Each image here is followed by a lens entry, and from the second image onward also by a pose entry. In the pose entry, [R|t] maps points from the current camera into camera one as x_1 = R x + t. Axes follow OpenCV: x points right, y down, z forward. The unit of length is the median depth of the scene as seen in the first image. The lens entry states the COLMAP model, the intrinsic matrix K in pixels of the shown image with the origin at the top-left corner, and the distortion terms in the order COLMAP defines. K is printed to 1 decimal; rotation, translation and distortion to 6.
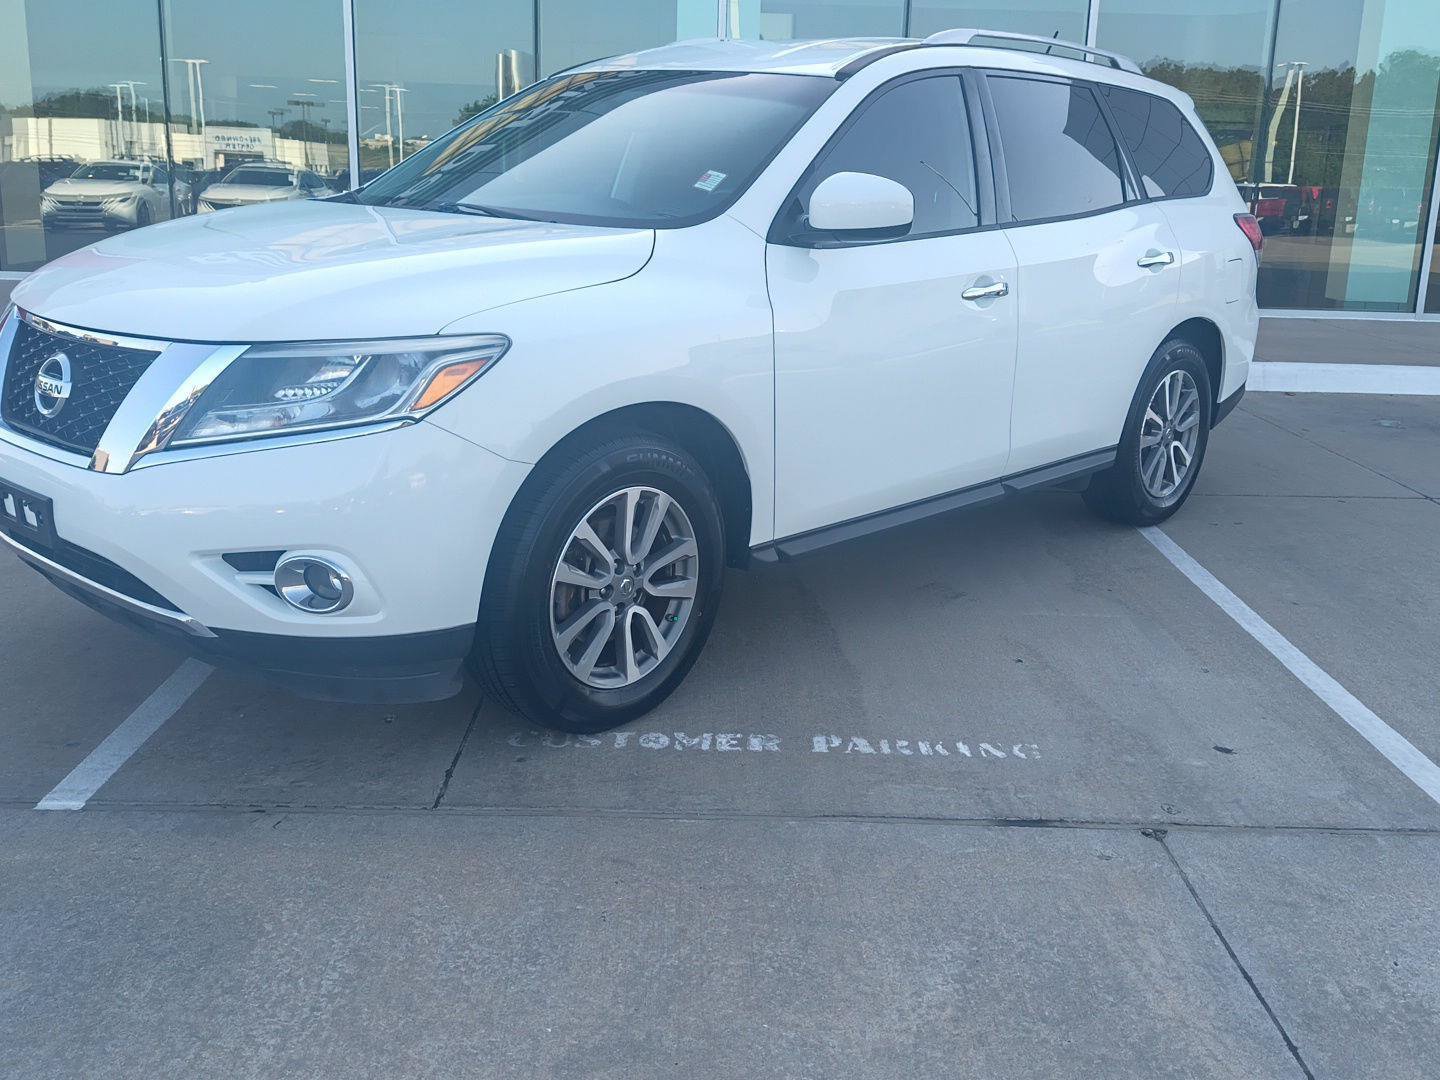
lens RADIAL K [[1408.2, 0, 737.0], [0, 1408.2, 532.1], [0, 0, 1]] dist [0.024482, 0.000000]
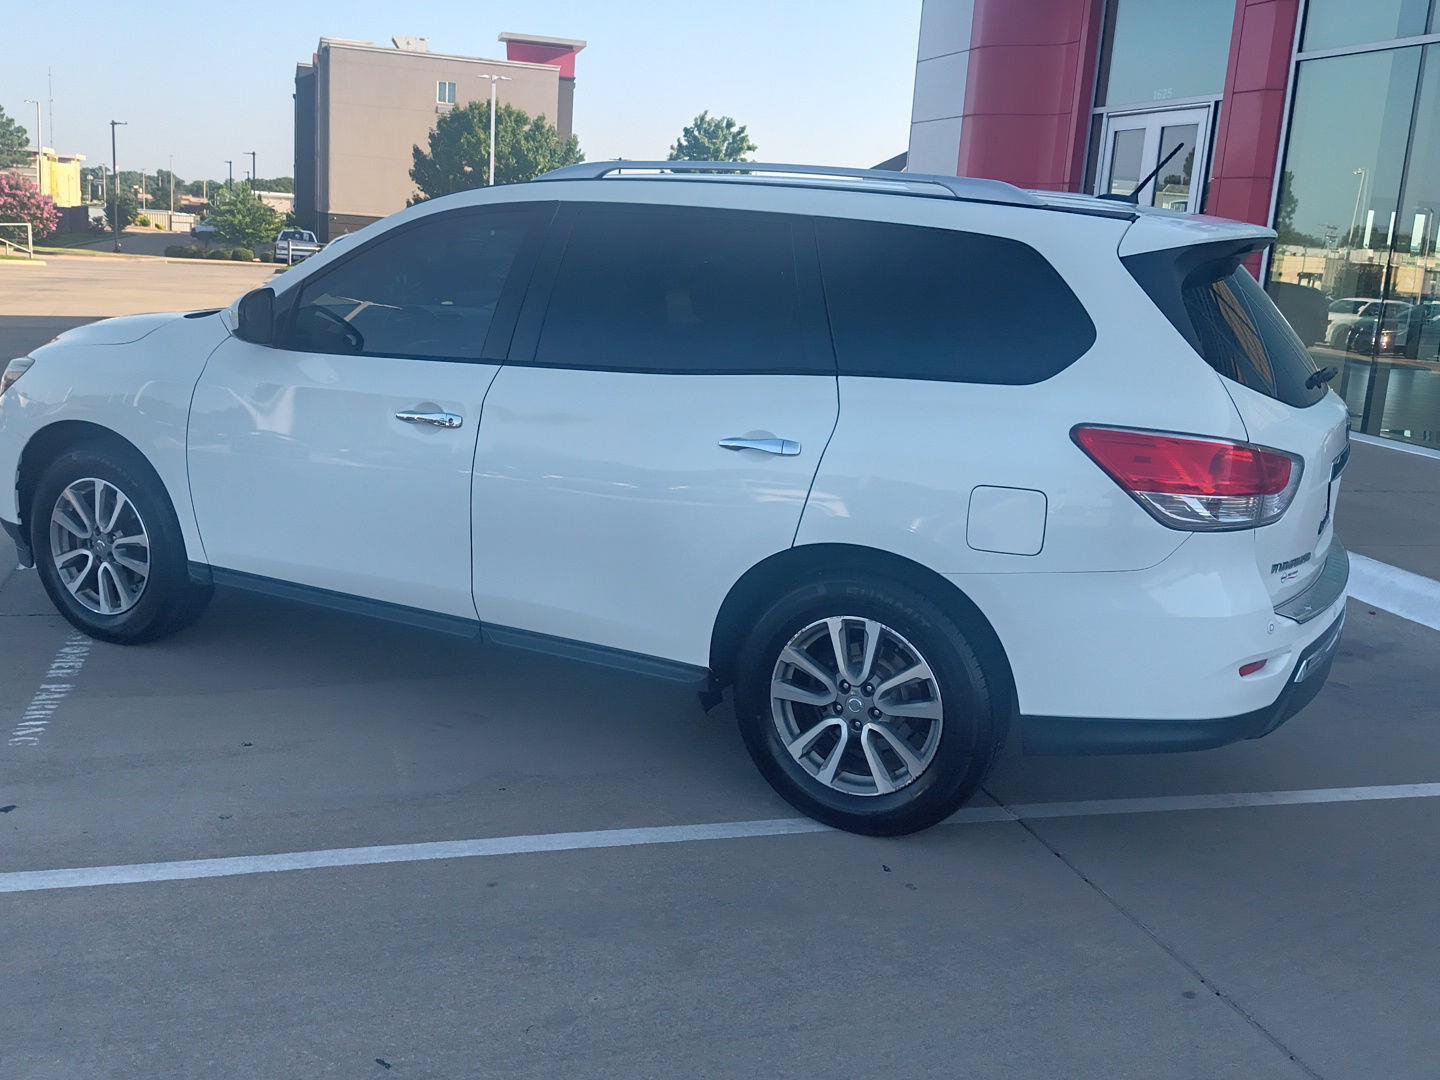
lens RADIAL K [[1408.2, 0, 721.4], [0, 1408.2, 541.9], [0, 0, 1]] dist [0.024482, 0.000000]
pose [[0.257143, 0.198169, -0.945836, 0.921029], [-0.299603, 0.946871, 0.116933, -0.206372], [0.918758, 0.253306, 0.302853, 0.705001]]
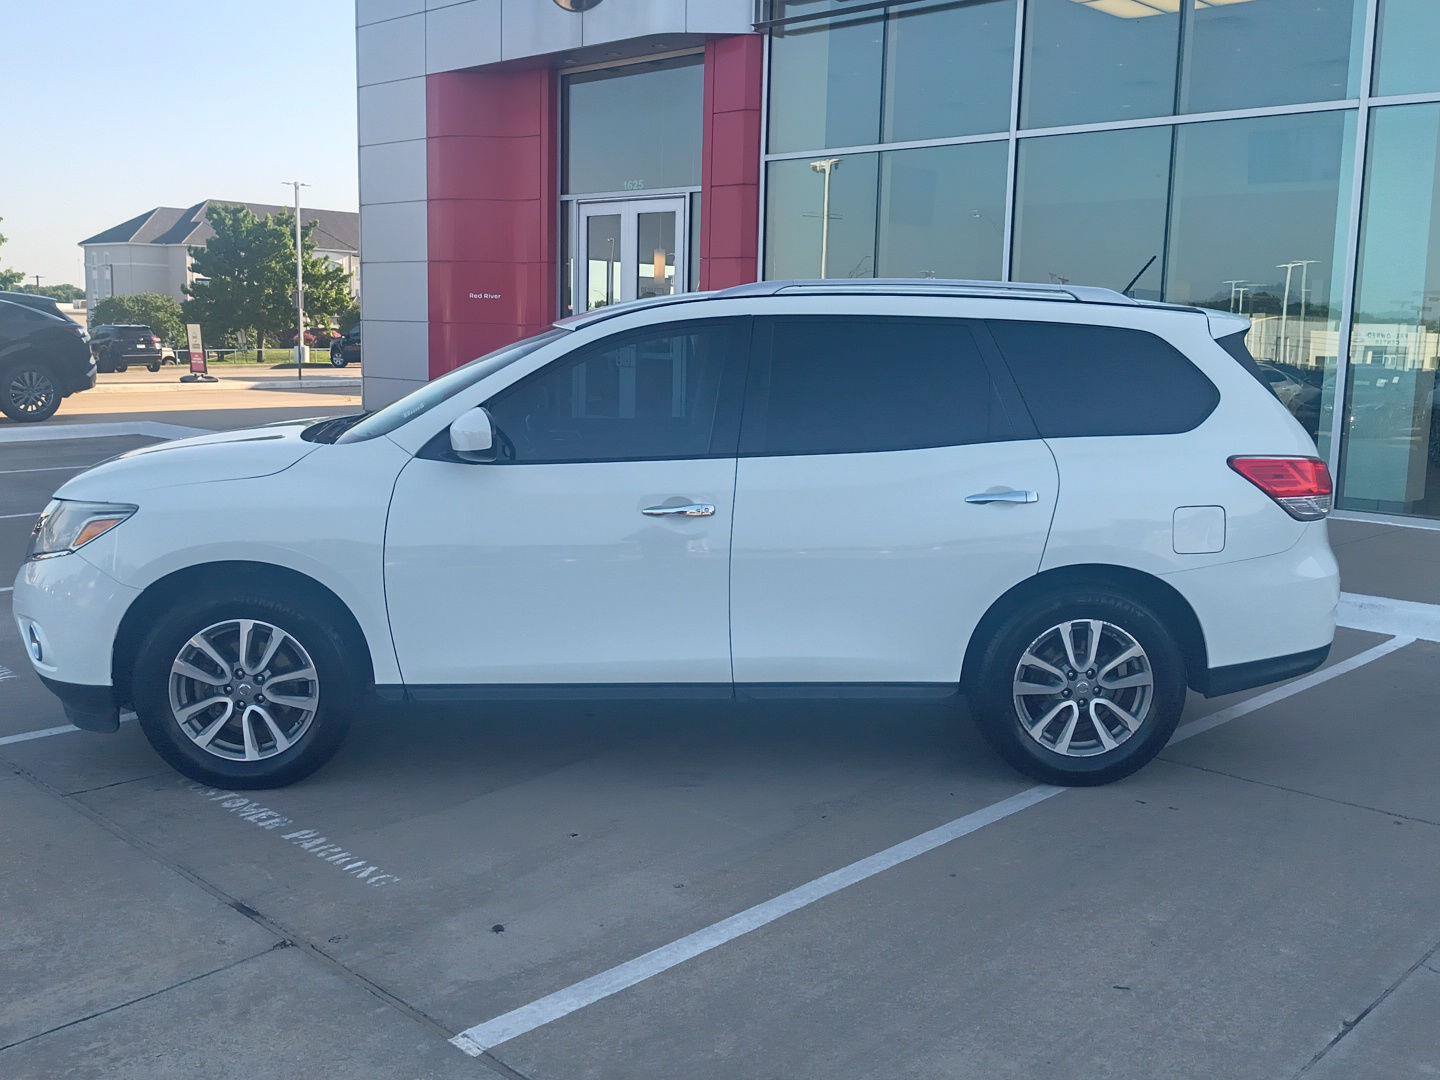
lens RADIAL K [[1408.2, 0, 710.5], [0, 1408.2, 535.2], [0, 0, 1]] dist [0.024482, 0.000000]
pose [[0.705383, 0.088921, -0.703227, 0.759467], [-0.178835, 0.982331, -0.055170, -0.073366], [0.685896, 0.164677, 0.708822, 0.177249]]
